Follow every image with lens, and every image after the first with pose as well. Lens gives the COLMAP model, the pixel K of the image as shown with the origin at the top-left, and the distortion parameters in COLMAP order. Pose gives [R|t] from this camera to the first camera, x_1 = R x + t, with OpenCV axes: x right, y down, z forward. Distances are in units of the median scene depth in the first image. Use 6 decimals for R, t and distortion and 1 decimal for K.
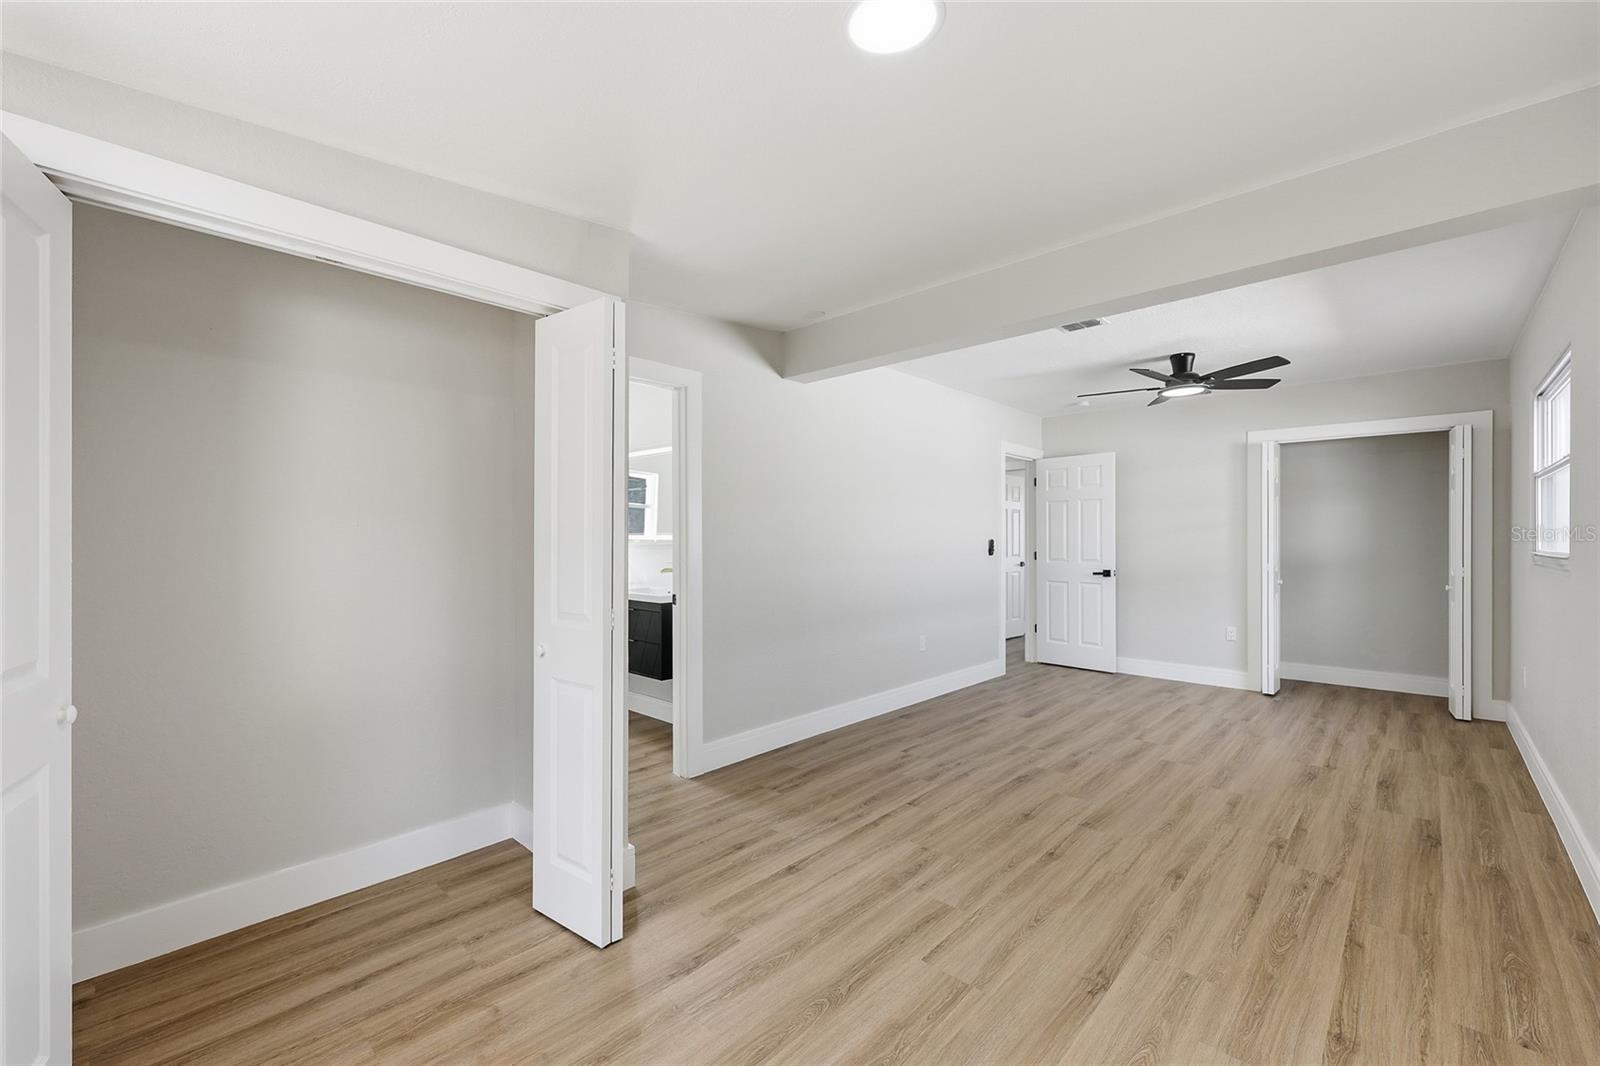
lens RADIAL K [[661.9, 0, 802.3], [0, 661.9, 541.0], [0, 0, 1]] dist [0.000257, 0.000156]
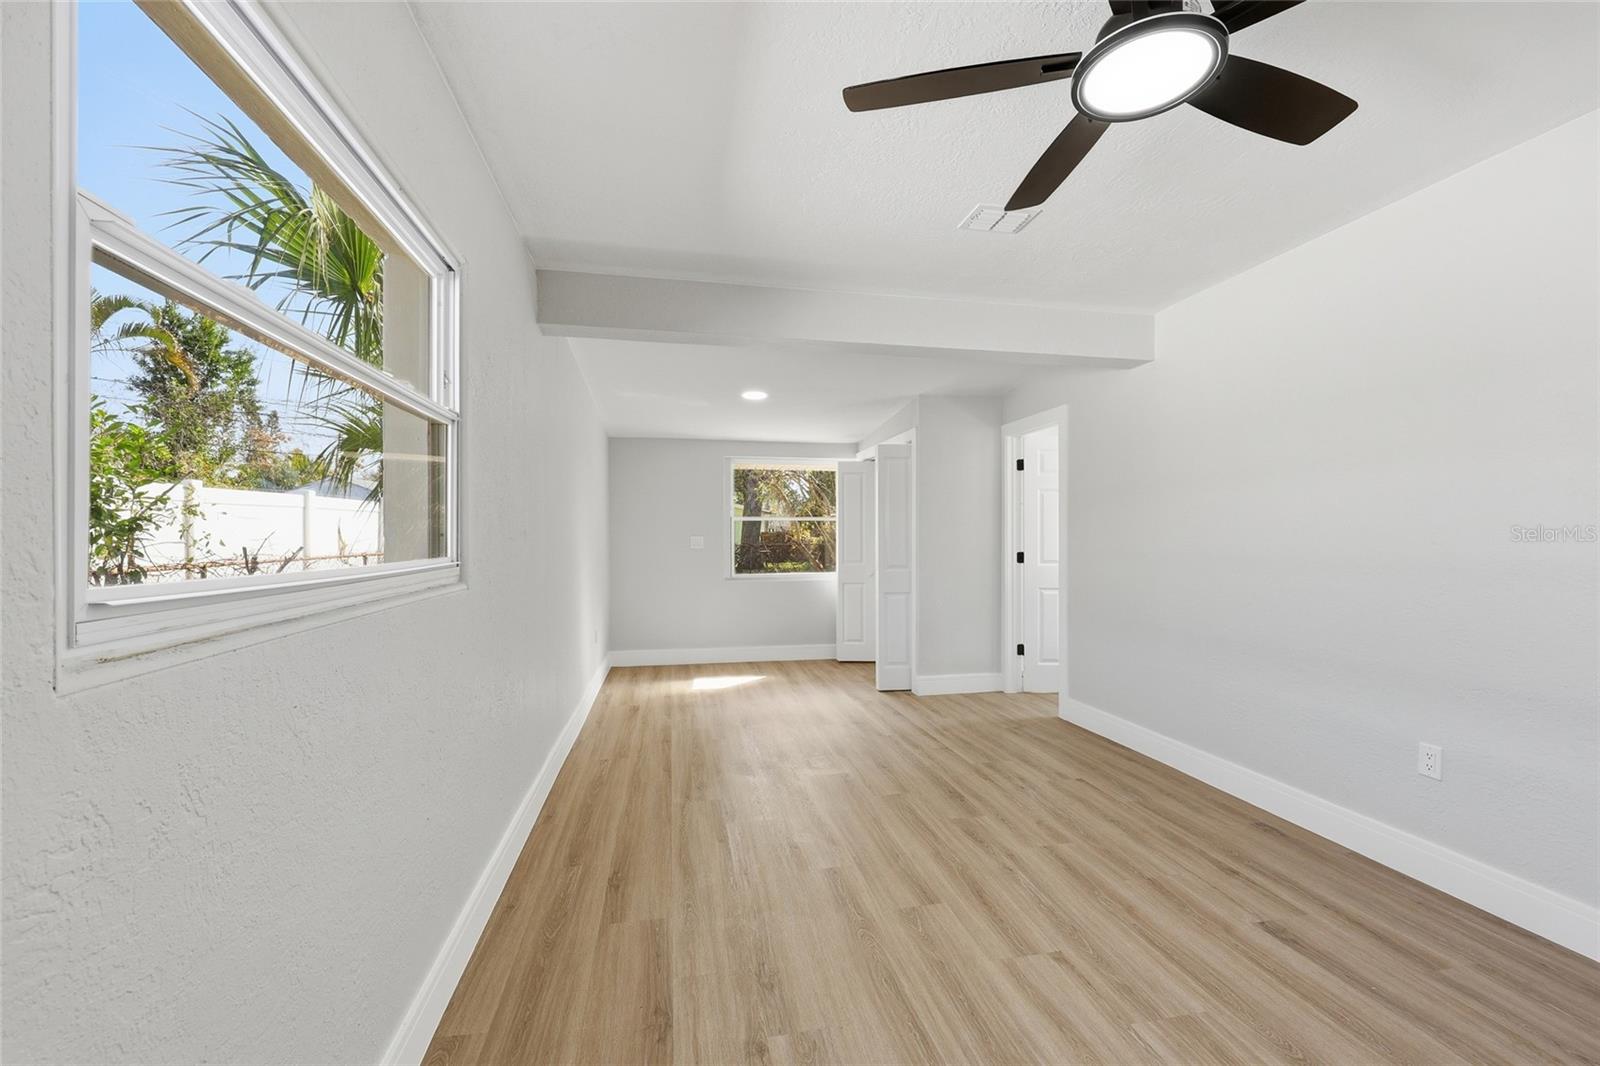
lens RADIAL K [[661.9, 0, 802.3], [0, 661.9, 541.0], [0, 0, 1]] dist [0.000257, 0.000156]
pose [[-0.580707, 0.009008, -0.814063, 1.169701], [0.003629, 0.999957, 0.008476, -0.005222], [0.814104, 0.001967, -0.580715, 1.318173]]
